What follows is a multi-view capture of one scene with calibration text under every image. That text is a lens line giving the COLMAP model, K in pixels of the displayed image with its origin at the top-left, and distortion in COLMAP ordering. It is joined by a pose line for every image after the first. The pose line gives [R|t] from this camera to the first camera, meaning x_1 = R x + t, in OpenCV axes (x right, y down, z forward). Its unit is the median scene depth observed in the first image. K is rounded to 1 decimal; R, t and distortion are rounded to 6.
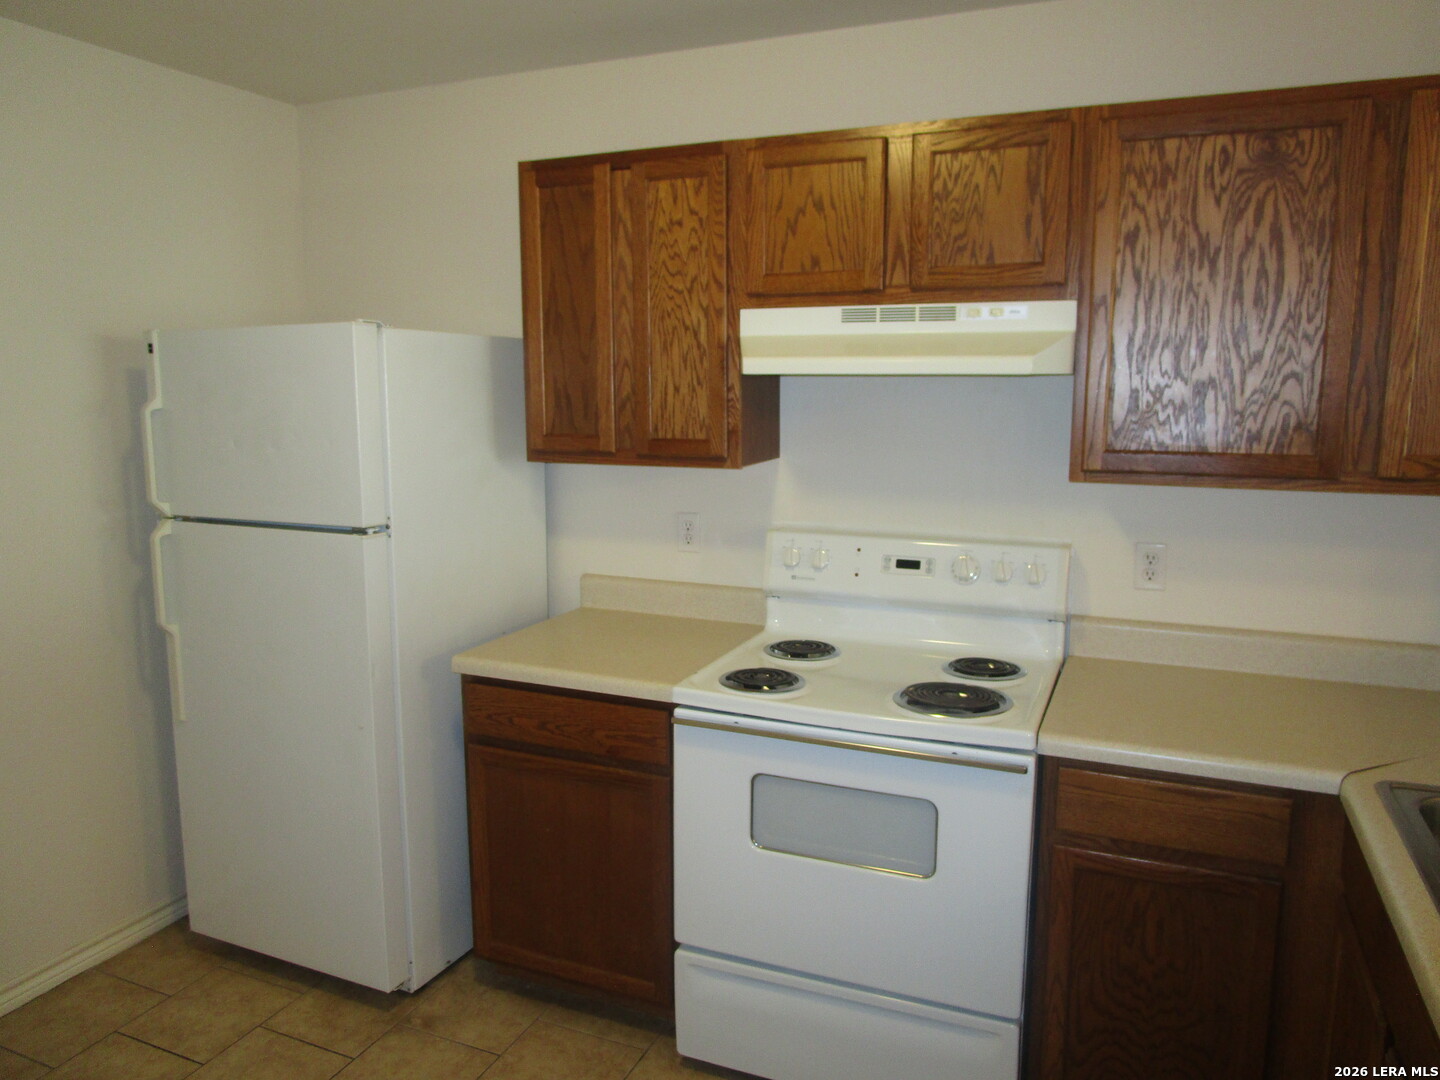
lens RADIAL K [[1026.4, 0, 721.0], [0, 1026.4, 531.8], [0, 0, 1]] dist [-0.019758, 0.006219]
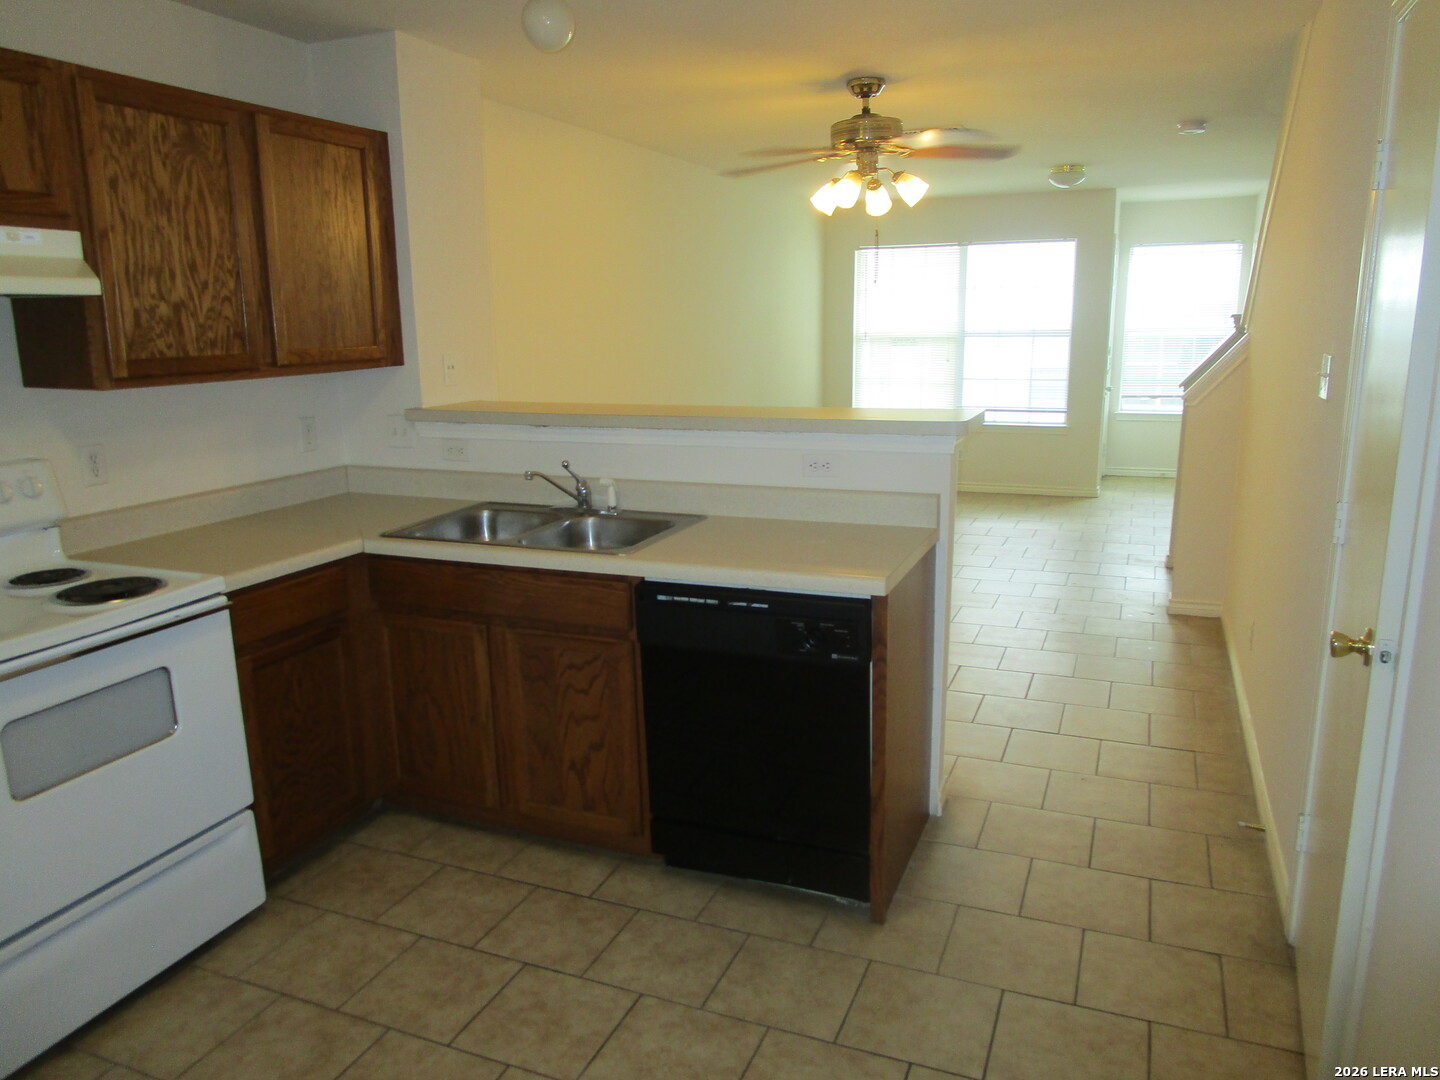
lens RADIAL K [[1026.4, 0, 720.2], [0, 1026.4, 542.3], [0, 0, 1]] dist [-0.019758, 0.006219]
pose [[-0.005829, -0.214960, 0.976605, -0.898111], [0.161453, 0.963606, 0.213063, -0.016809], [-0.986863, 0.158918, 0.029089, 0.323466]]
